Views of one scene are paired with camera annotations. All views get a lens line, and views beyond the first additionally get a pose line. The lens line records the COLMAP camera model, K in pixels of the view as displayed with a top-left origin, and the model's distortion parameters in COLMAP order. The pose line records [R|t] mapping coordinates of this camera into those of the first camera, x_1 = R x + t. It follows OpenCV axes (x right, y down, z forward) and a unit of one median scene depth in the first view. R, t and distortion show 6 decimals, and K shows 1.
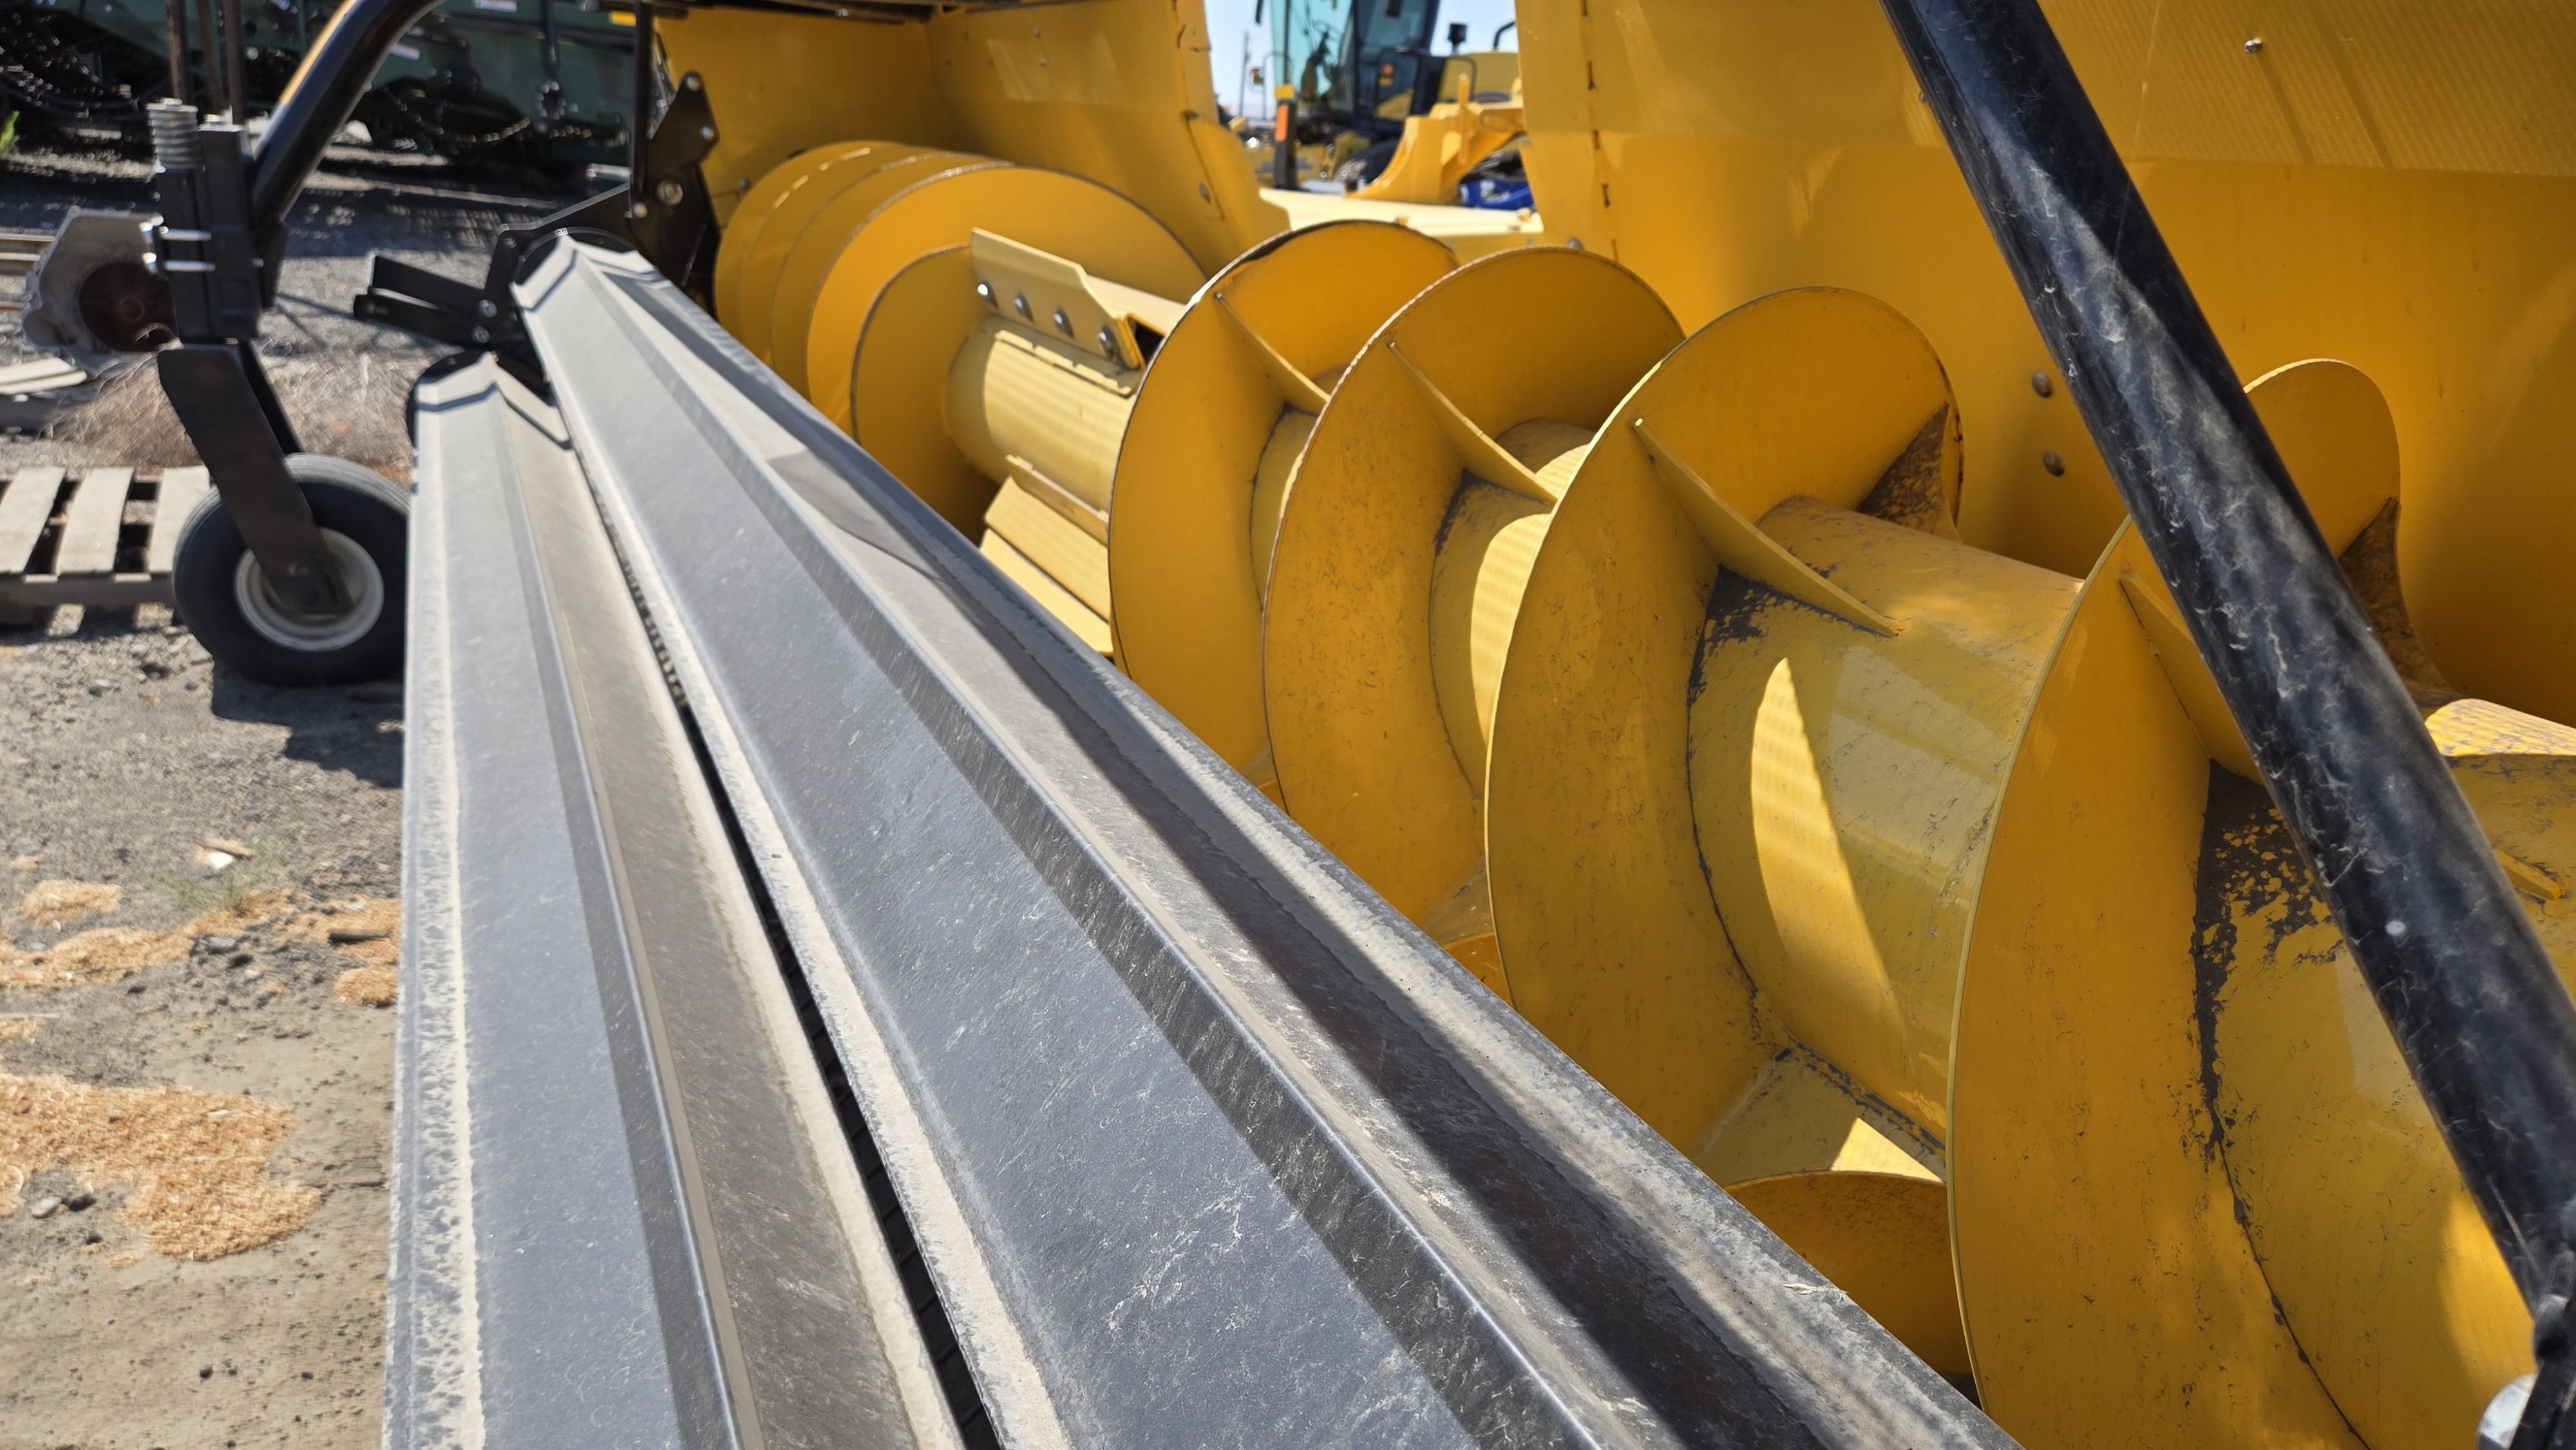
lens RADIAL K [[1686.7, 0, 1275.8], [0, 1686.7, 731.1], [0, 0, 1]] dist [0.066499, -0.068085]
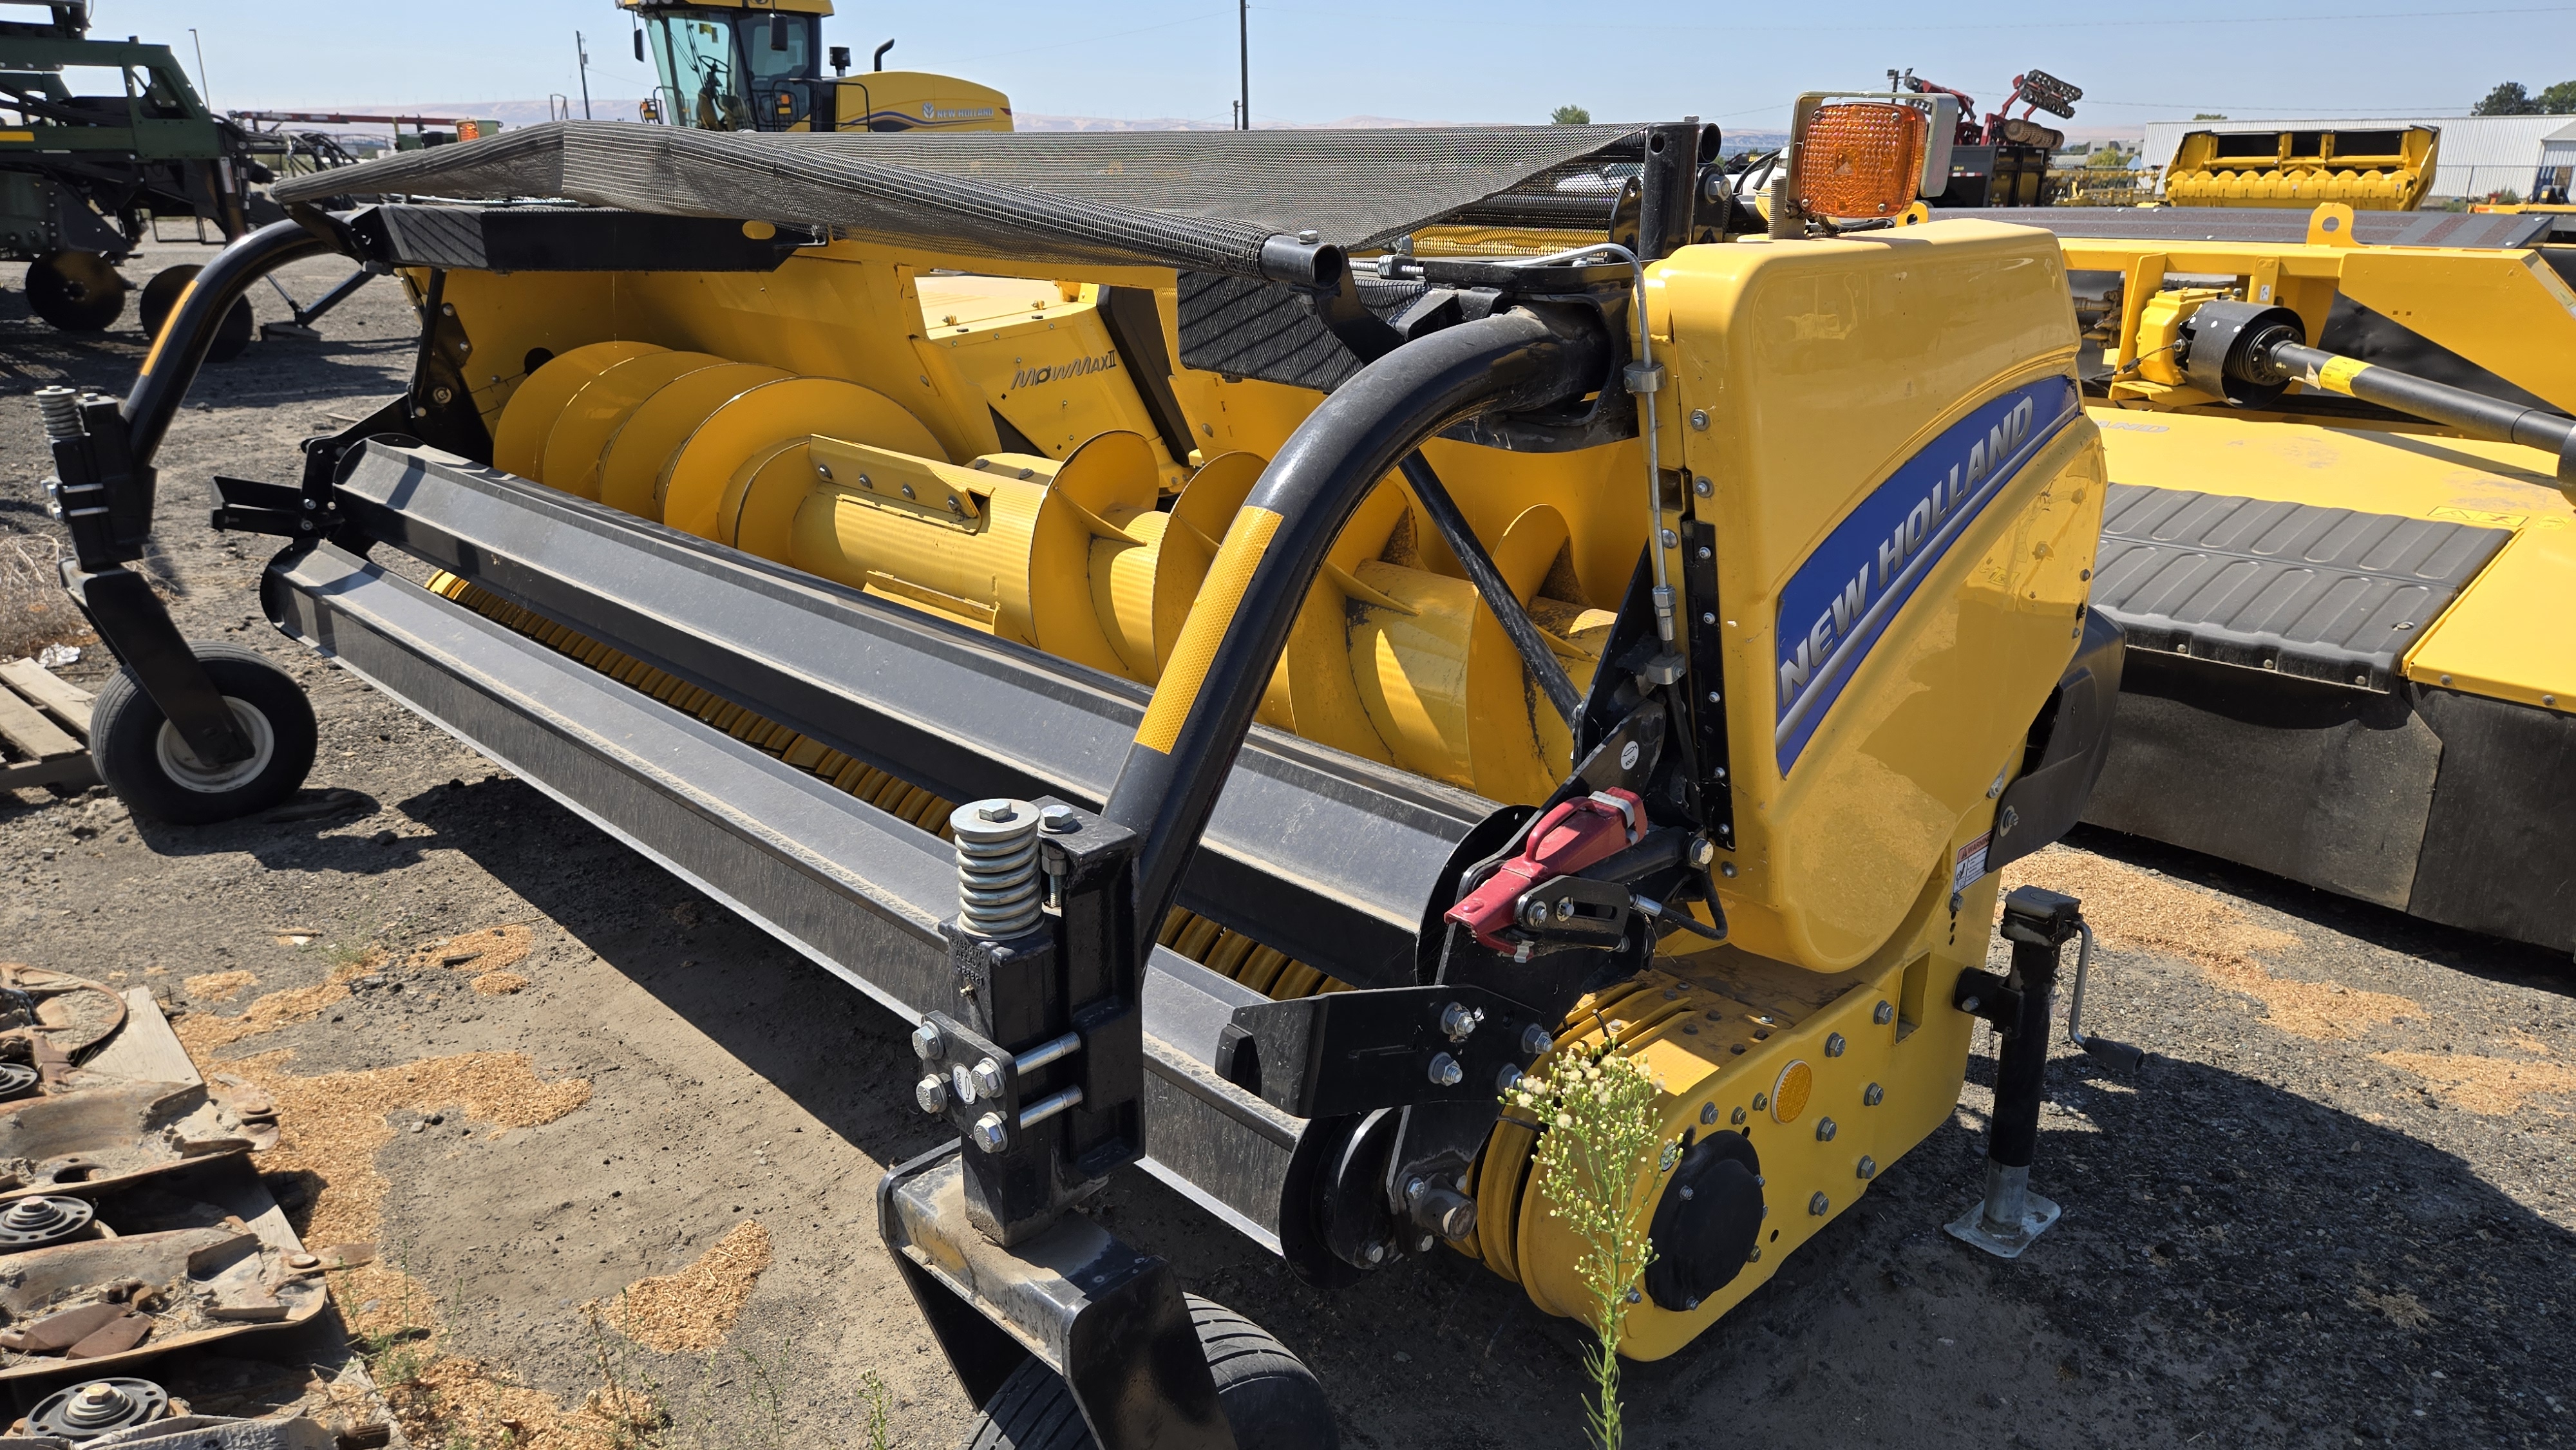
lens RADIAL K [[1738.6, 0, 1272.2], [0, 1738.6, 719.7], [0, 0, 1]] dist [0.088424, -0.075373]
pose [[0.933134, -0.184991, 0.308283, -0.251188], [0.180388, 0.982627, 0.043631, -0.018312], [-0.310998, 0.014897, 0.950294, -0.532344]]
